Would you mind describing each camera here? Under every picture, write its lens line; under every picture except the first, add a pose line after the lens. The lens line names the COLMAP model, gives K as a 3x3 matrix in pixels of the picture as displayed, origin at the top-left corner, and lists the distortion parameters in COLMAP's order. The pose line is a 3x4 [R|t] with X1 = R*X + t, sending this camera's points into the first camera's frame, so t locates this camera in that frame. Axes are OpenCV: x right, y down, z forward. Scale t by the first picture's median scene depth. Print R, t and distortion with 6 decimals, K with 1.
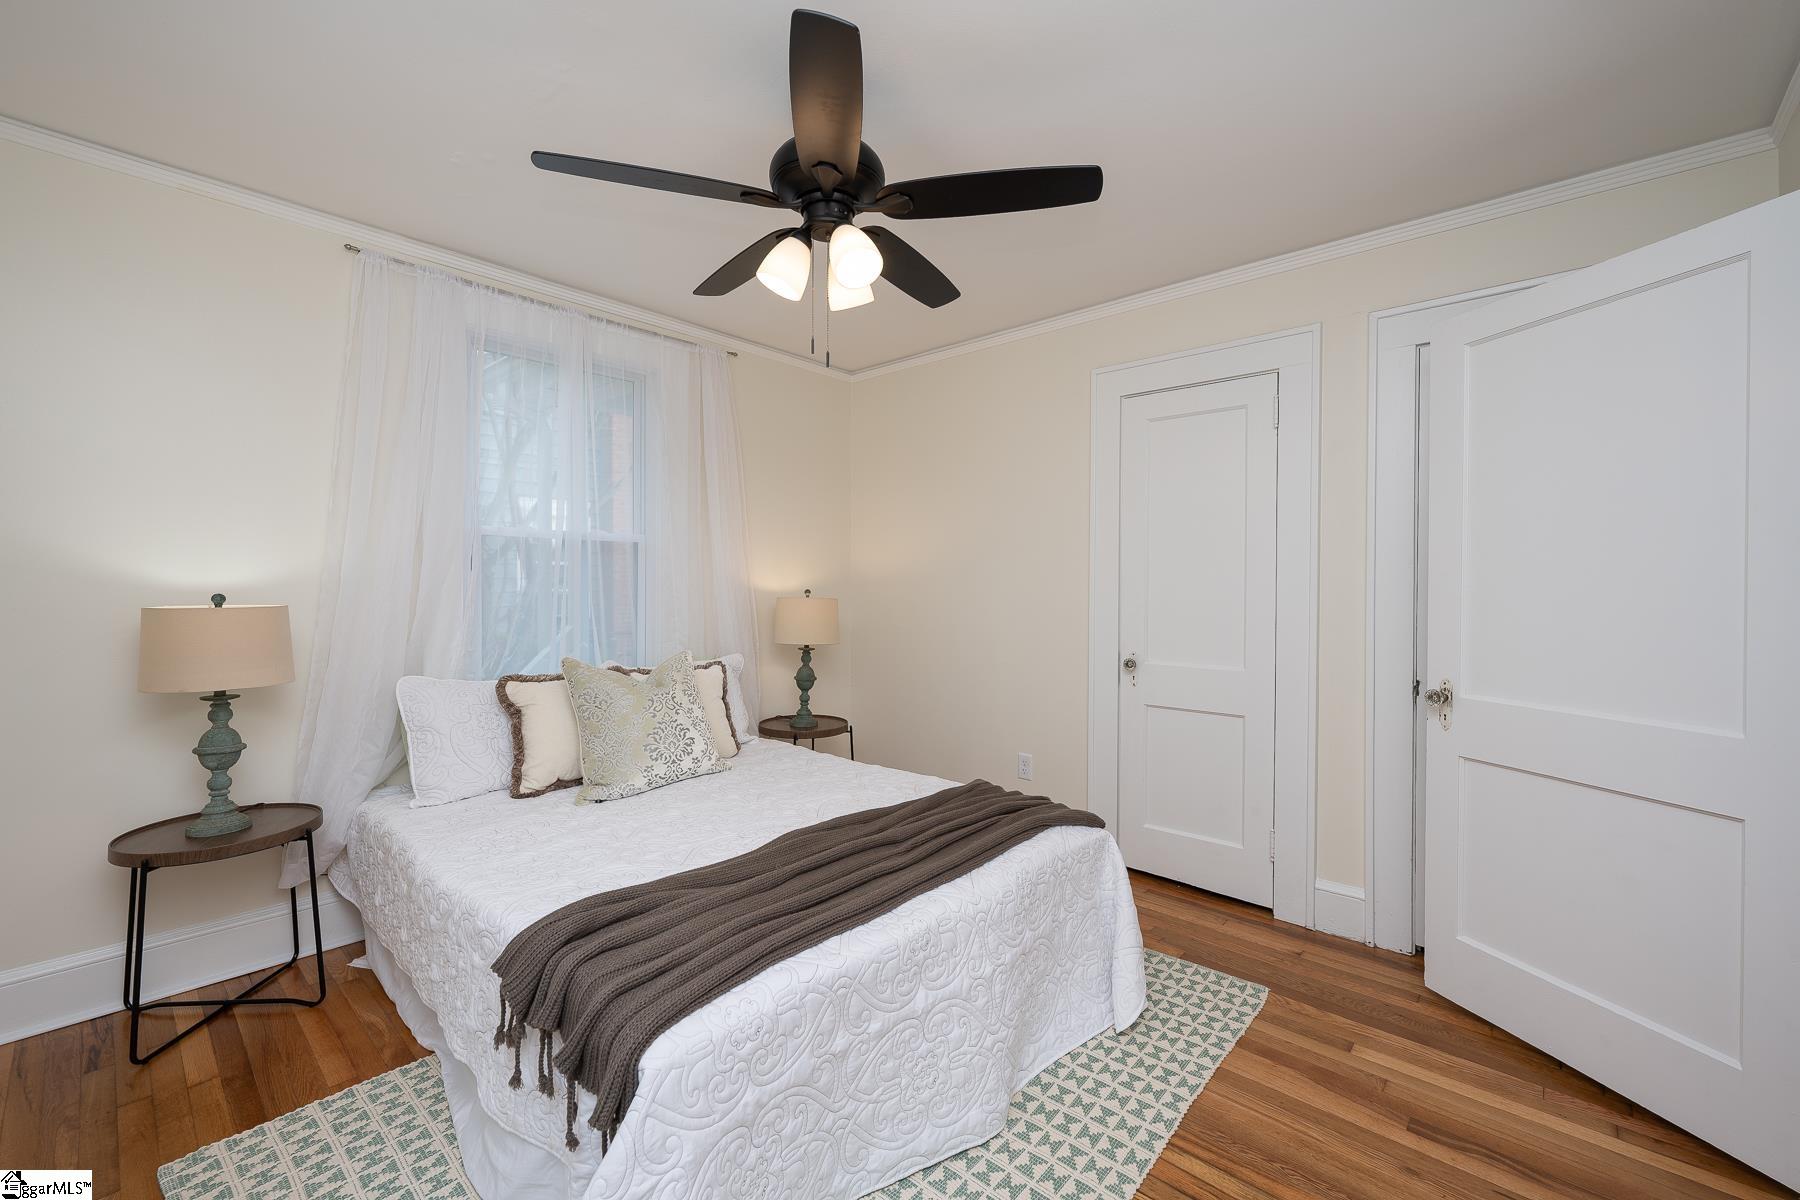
lens RADIAL K [[716.5, 0, 904.9], [0, 716.5, 592.8], [0, 0, 1]] dist [-0.000127, 0.001290]
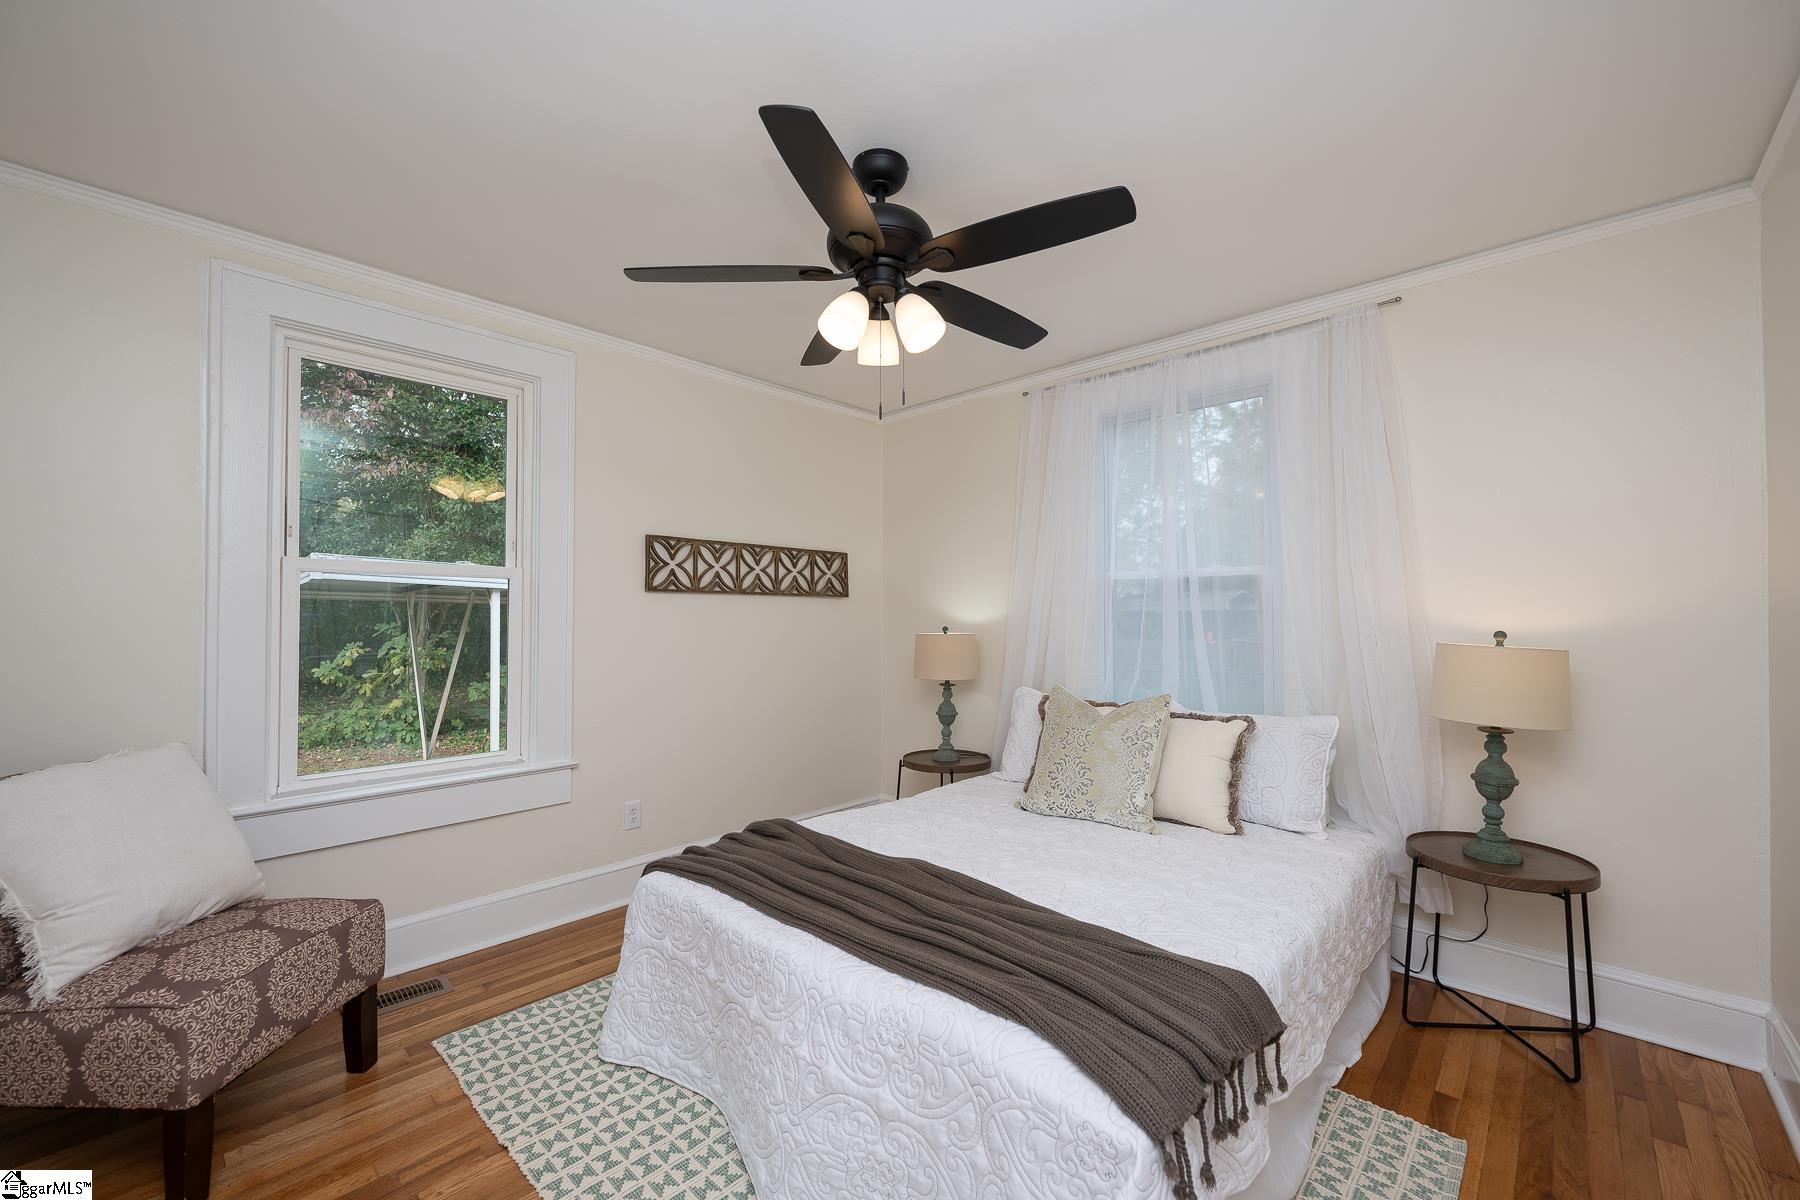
lens RADIAL K [[716.5, 0, 904.5], [0, 716.5, 616.1], [0, 0, 1]] dist [-0.000127, 0.001290]
pose [[-0.006791, -0.009930, -0.999928, 0.293038], [-0.013946, 0.999854, -0.009835, -0.003321], [0.999880, 0.013878, -0.006929, 0.324603]]
